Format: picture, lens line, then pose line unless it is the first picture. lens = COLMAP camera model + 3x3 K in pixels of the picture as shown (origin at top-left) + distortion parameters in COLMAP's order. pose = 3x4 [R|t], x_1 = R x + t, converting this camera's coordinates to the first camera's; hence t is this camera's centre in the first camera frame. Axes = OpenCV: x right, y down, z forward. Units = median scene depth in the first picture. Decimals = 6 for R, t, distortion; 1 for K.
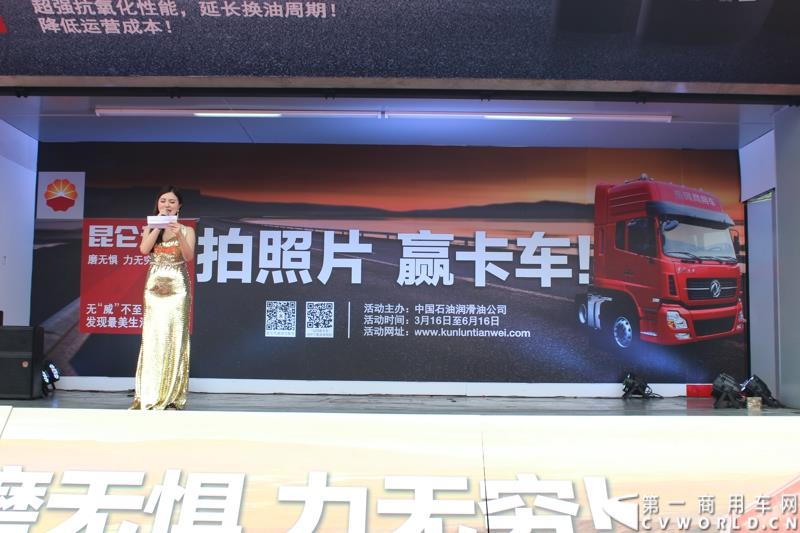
lens RADIAL K [[932.4, 0, 400.0], [0, 932.4, 266.5], [0, 0, 1]] dist [-0.117666, 0.189479]
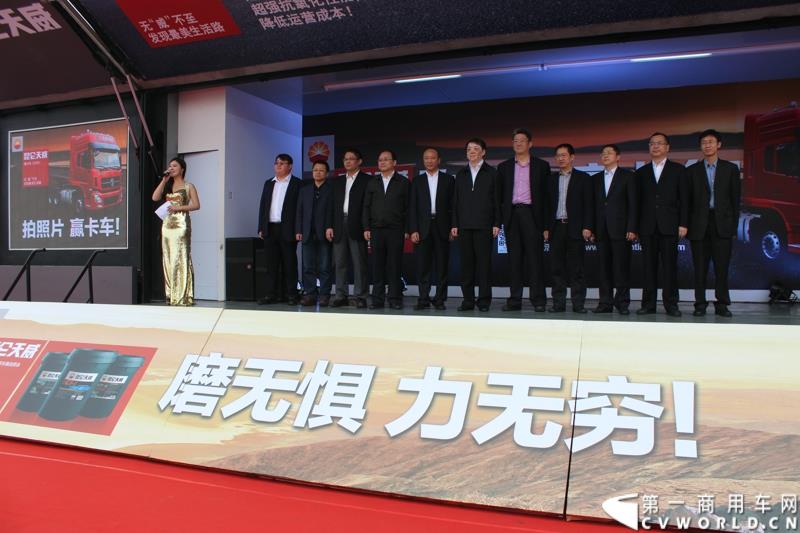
lens RADIAL K [[657.0, 0, 400.0], [0, 657.0, 266.5], [0, 0, 1]] dist [-0.168617, 0.150038]
pose [[0.935303, -0.009553, -0.353718, 0.088895], [0.042735, 0.995368, 0.086117, 0.011877], [0.351257, -0.095662, 0.931379, 0.121989]]
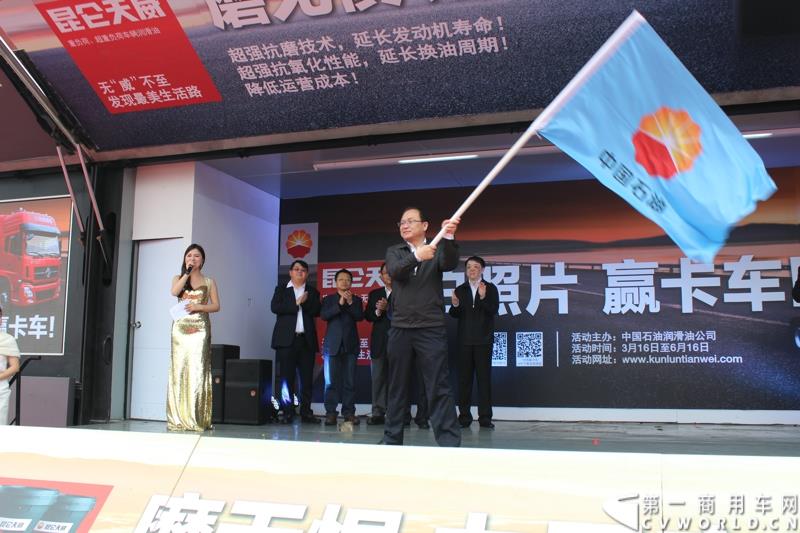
lens RADIAL K [[777.7, 0, 400.0], [0, 777.7, 266.5], [0, 0, 1]] dist [-0.146121, 0.164335]
pose [[0.950861, -0.045932, -0.306192, 0.046232], [0.030865, 0.998071, -0.053872, 0.006487], [0.308076, 0.041774, 0.950444, 0.123718]]
